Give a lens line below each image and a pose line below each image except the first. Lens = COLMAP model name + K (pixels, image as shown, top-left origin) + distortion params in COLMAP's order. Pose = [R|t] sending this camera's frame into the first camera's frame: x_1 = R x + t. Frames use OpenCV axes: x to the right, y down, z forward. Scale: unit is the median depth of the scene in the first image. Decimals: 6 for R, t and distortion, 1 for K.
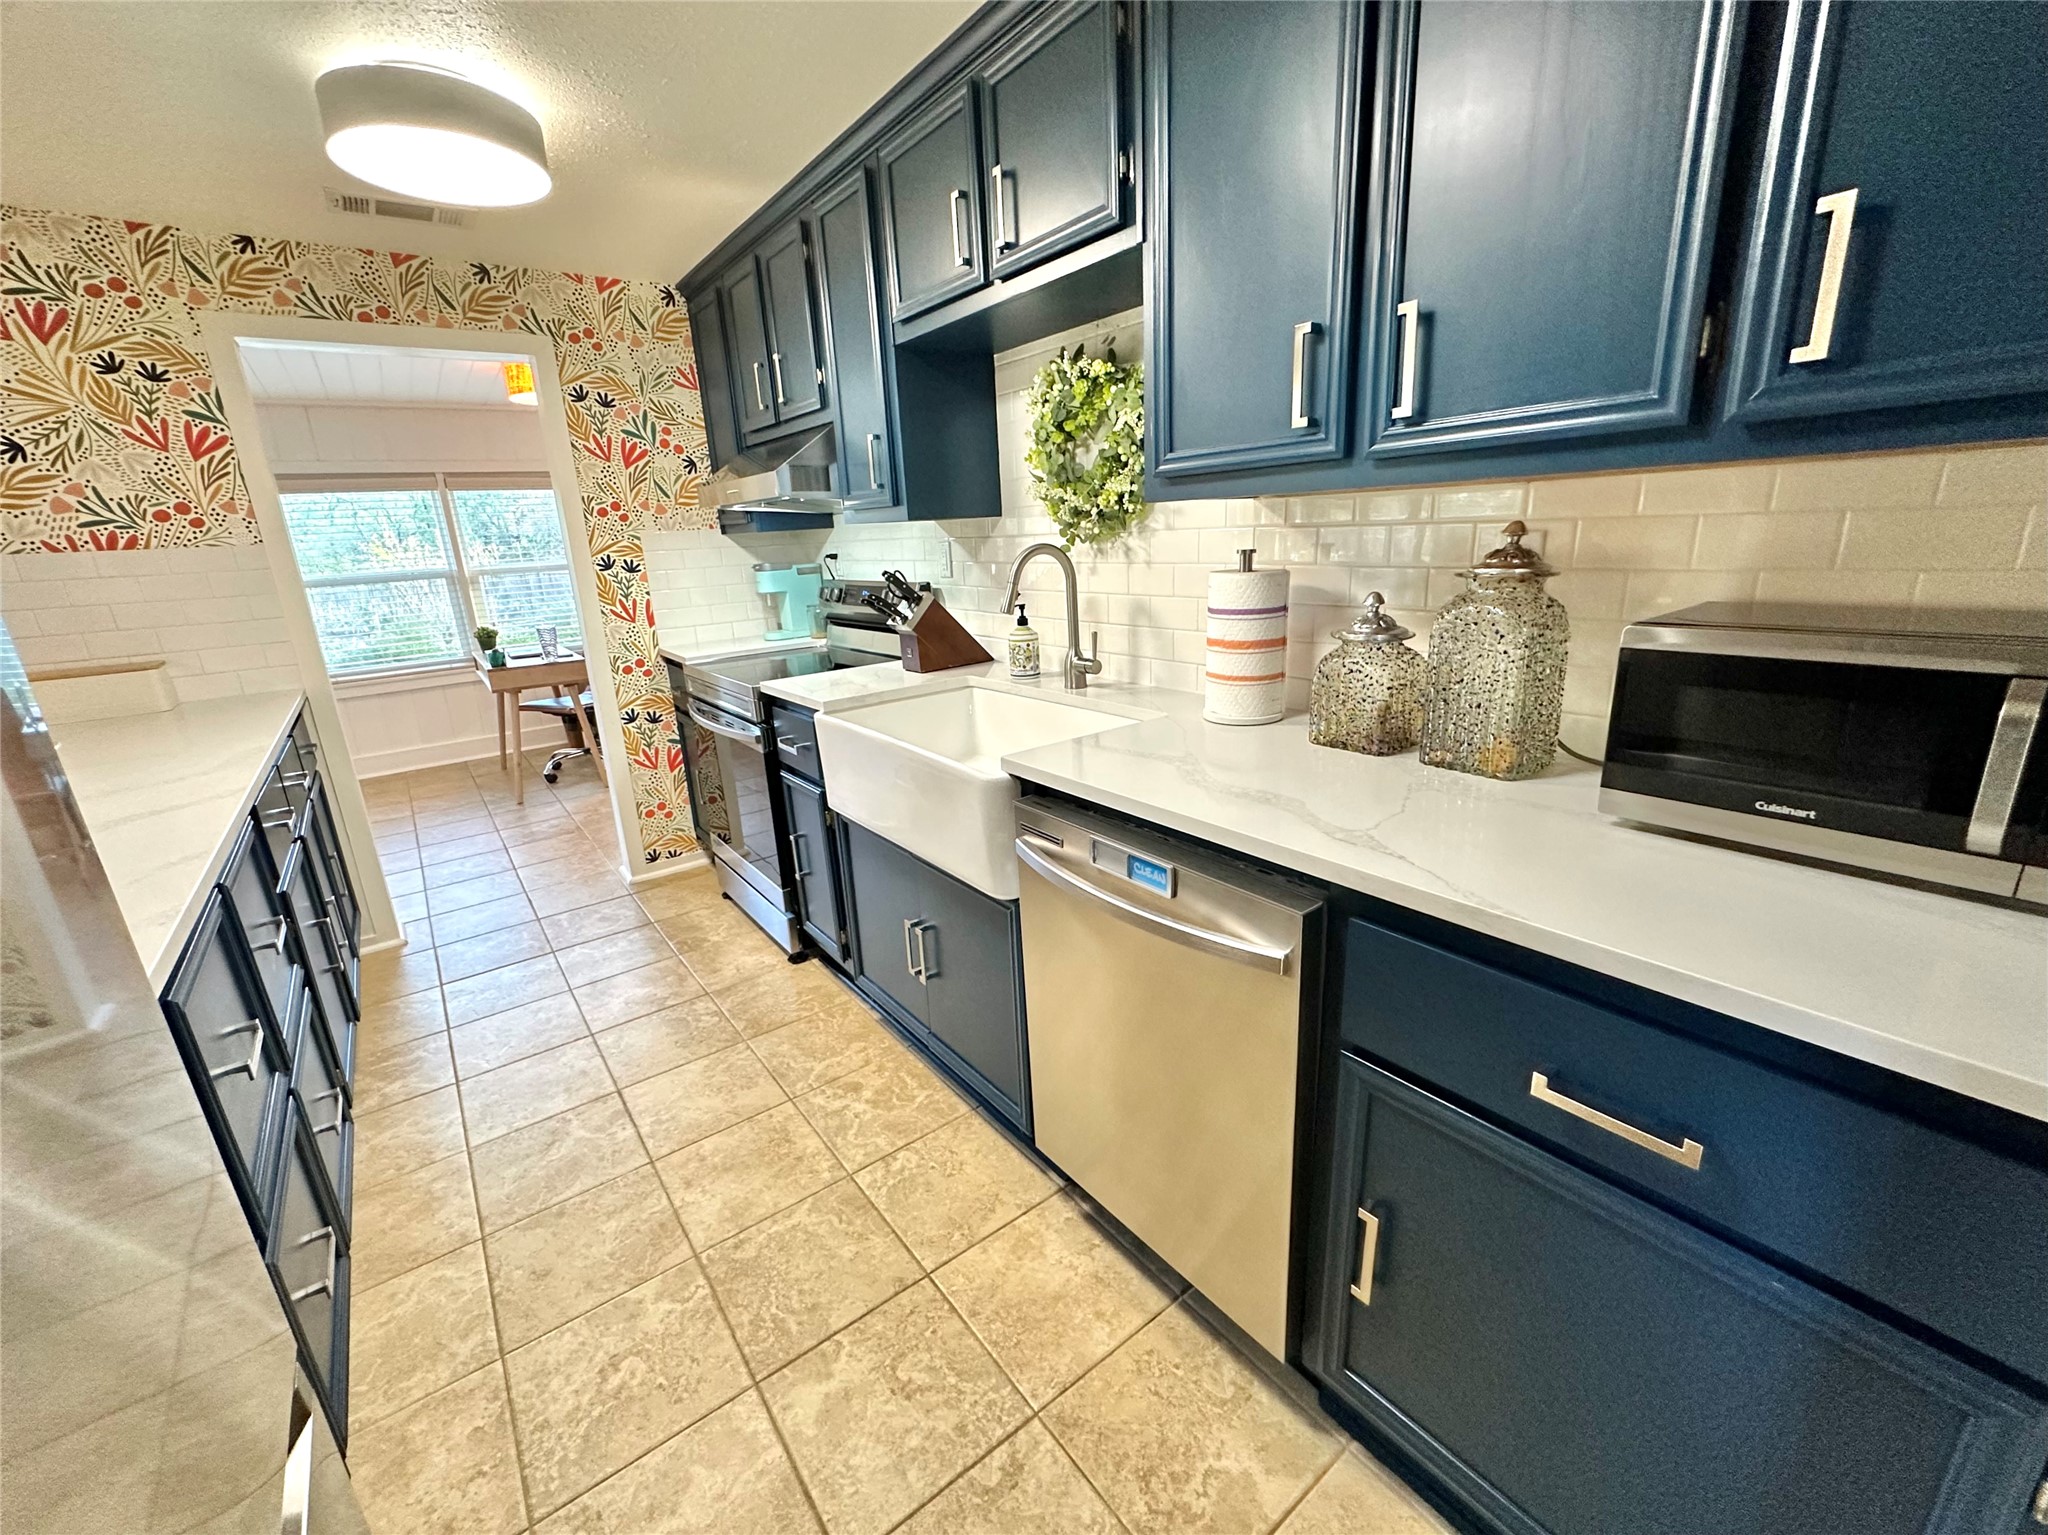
lens RADIAL K [[825.8, 0, 1019.1], [0, 825.8, 772.0], [0, 0, 1]] dist [-0.006260, 0.001416]
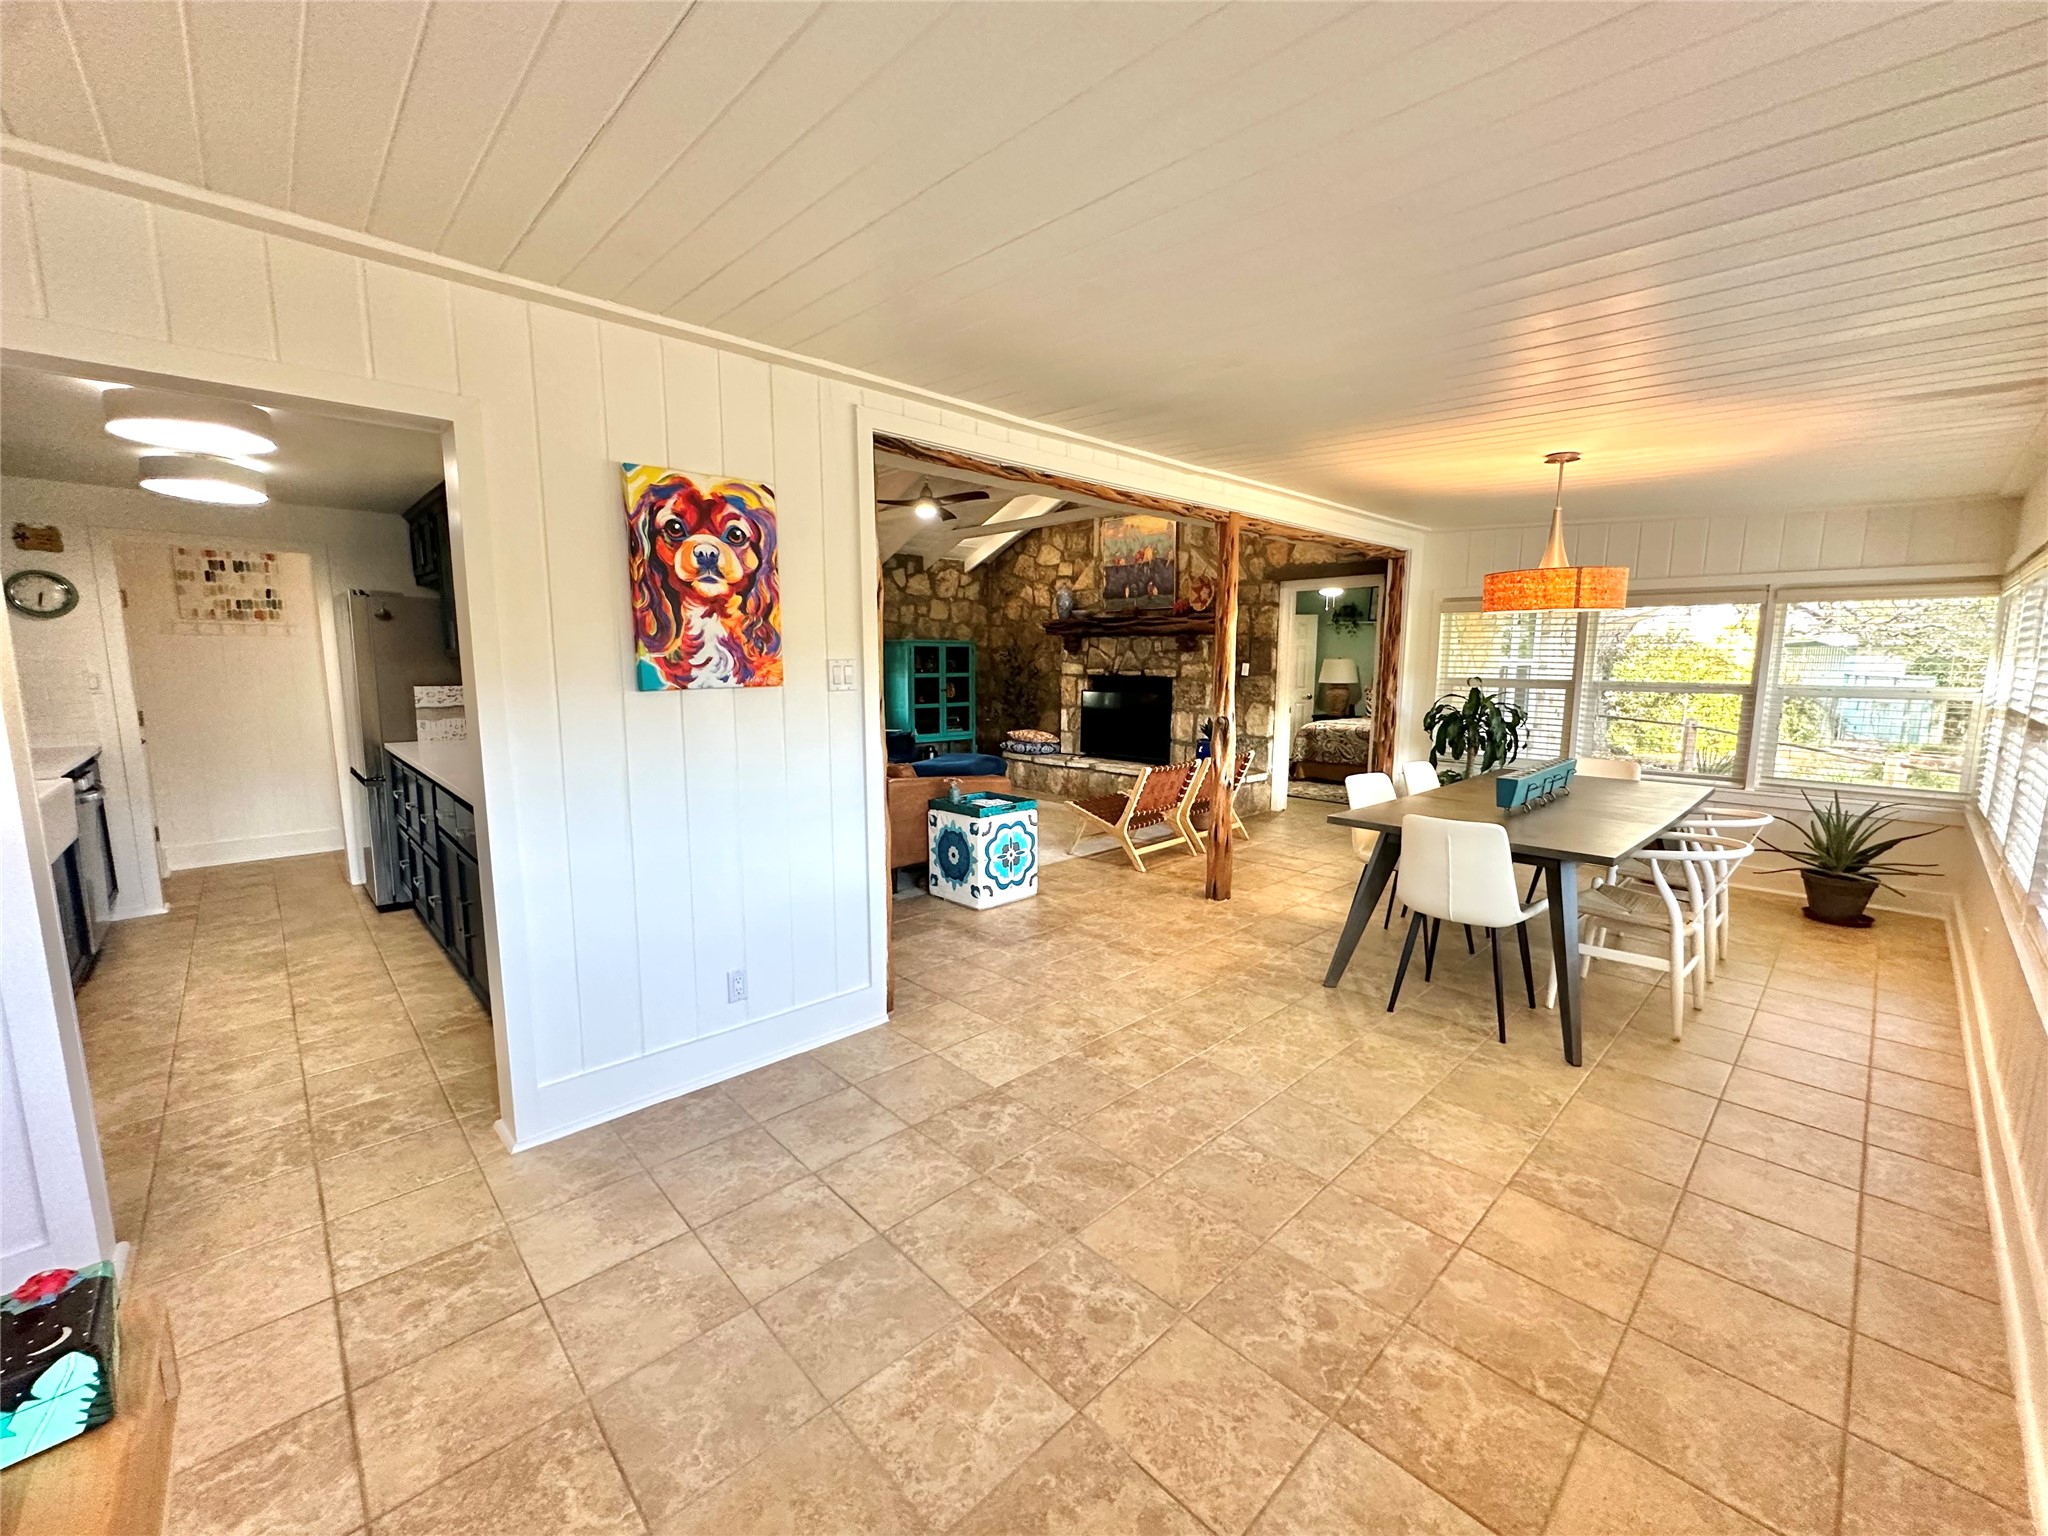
lens RADIAL K [[825.8, 0, 1024.6], [0, 825.8, 765.3], [0, 0, 1]] dist [-0.006260, 0.001416]
pose [[-0.993290, 0.060345, -0.098663, -1.460265], [0.014573, 0.911592, 0.410837, -0.551151], [0.114733, 0.406642, -0.906354, 2.006037]]
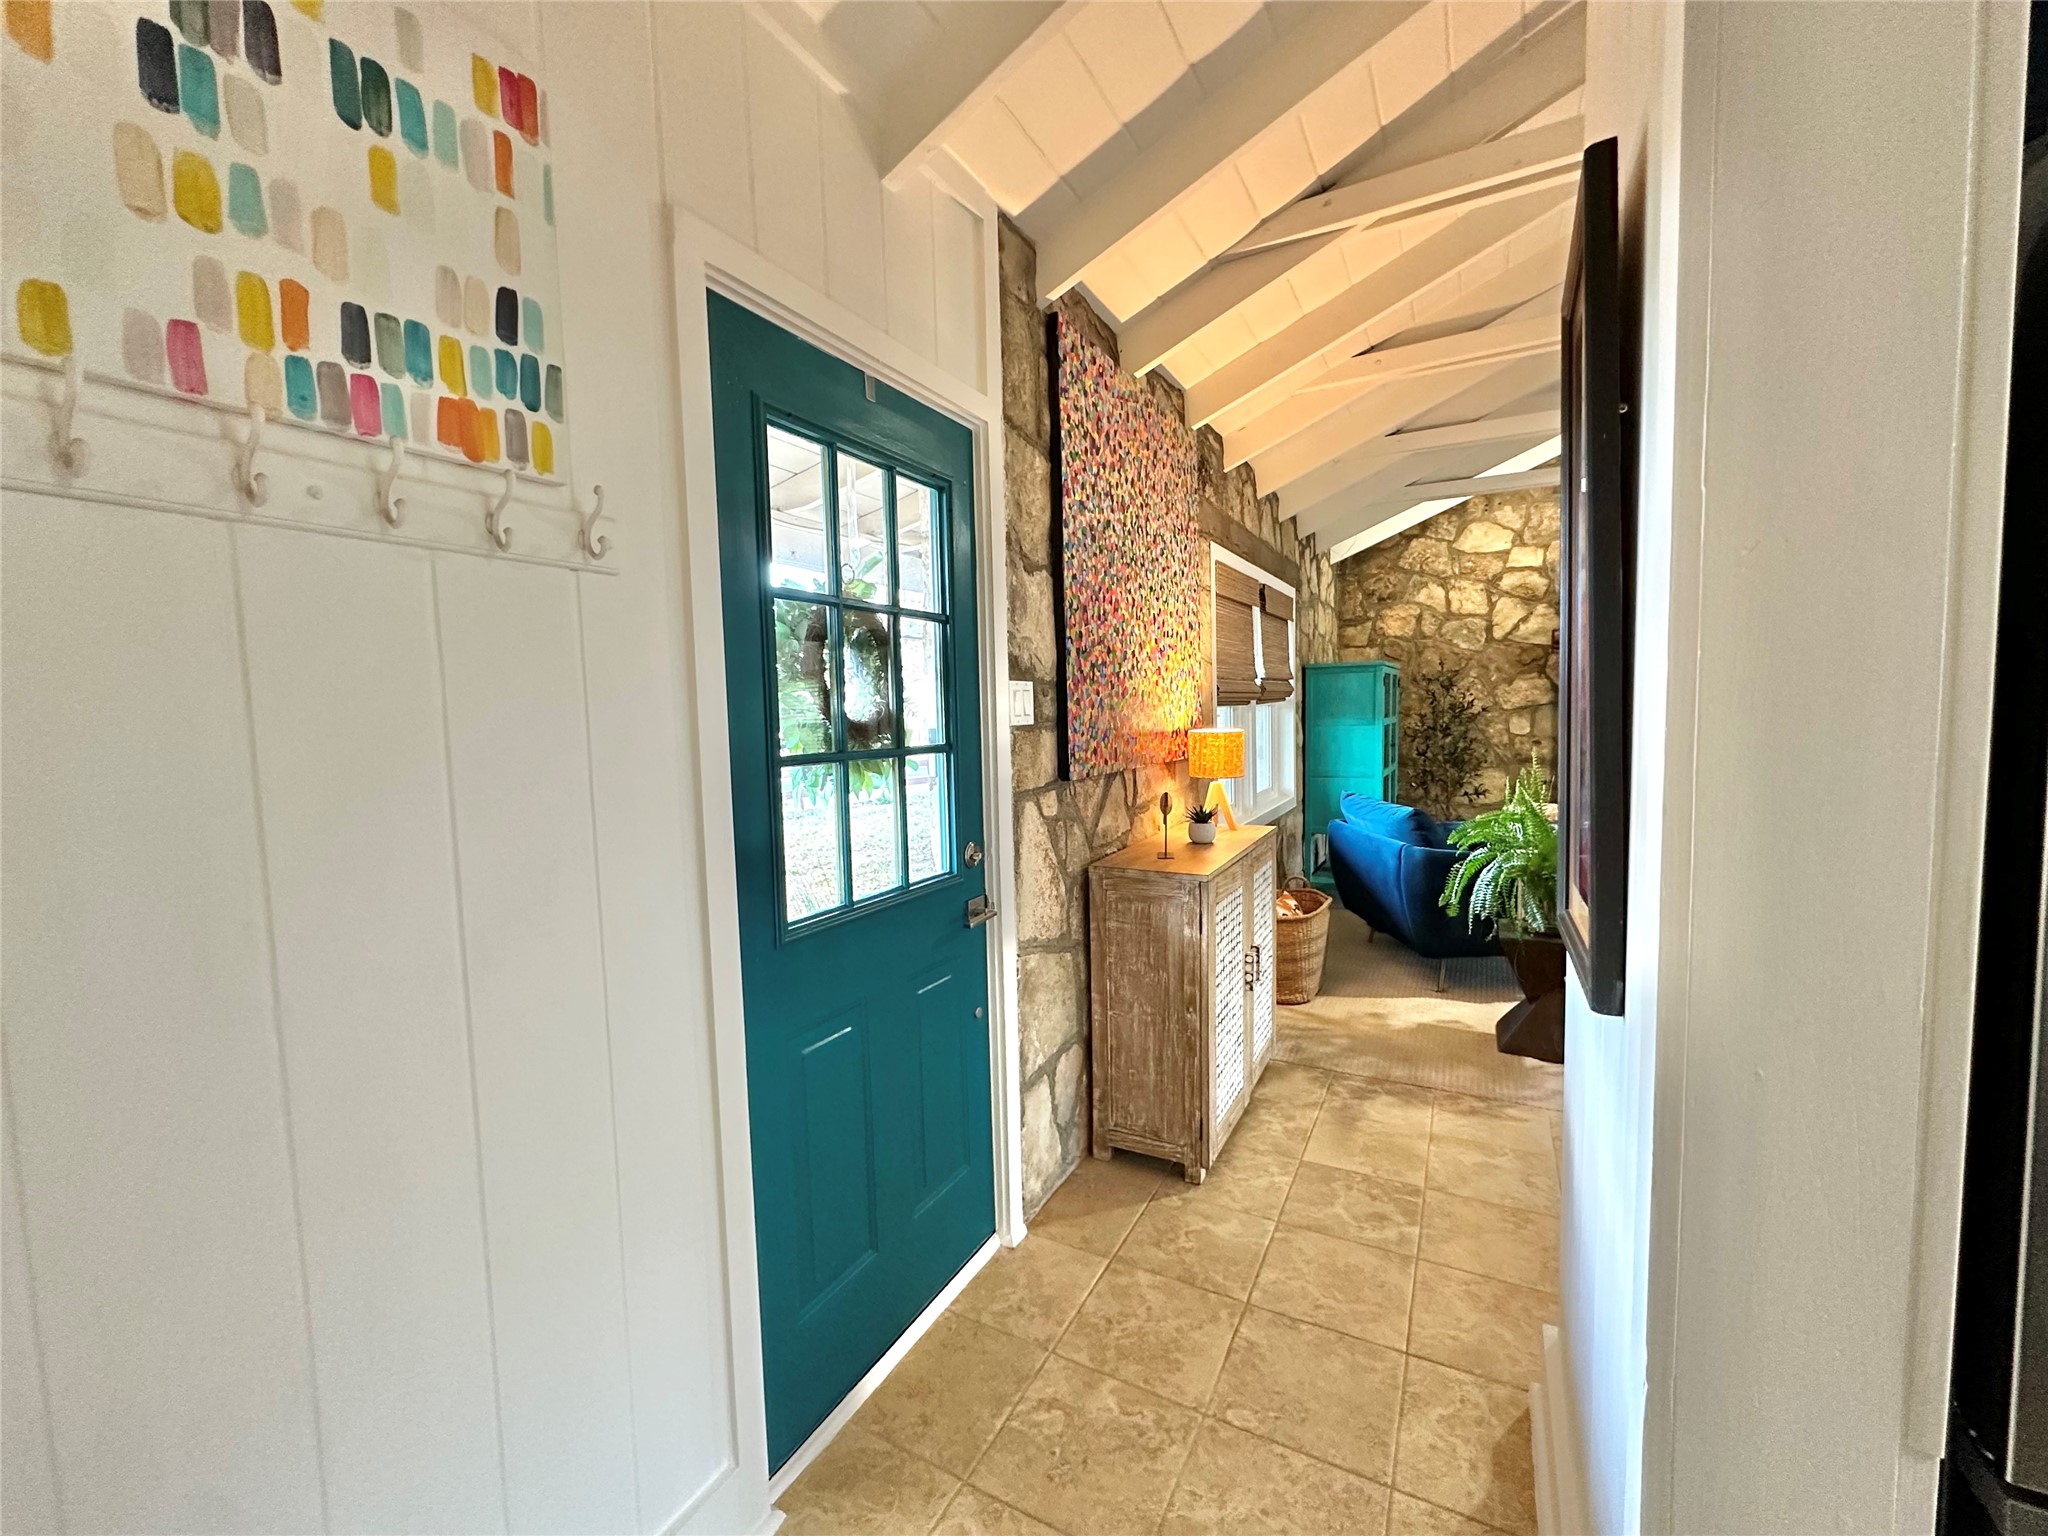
lens RADIAL K [[825.8, 0, 1033.3], [0, 825.8, 772.2], [0, 0, 1]] dist [-0.006260, 0.001416]
pose [[-0.904898, 0.104859, -0.412510, 0.323172], [-0.051603, 0.935001, 0.350871, -0.026712], [0.422490, 0.338789, -0.840669, 0.023372]]
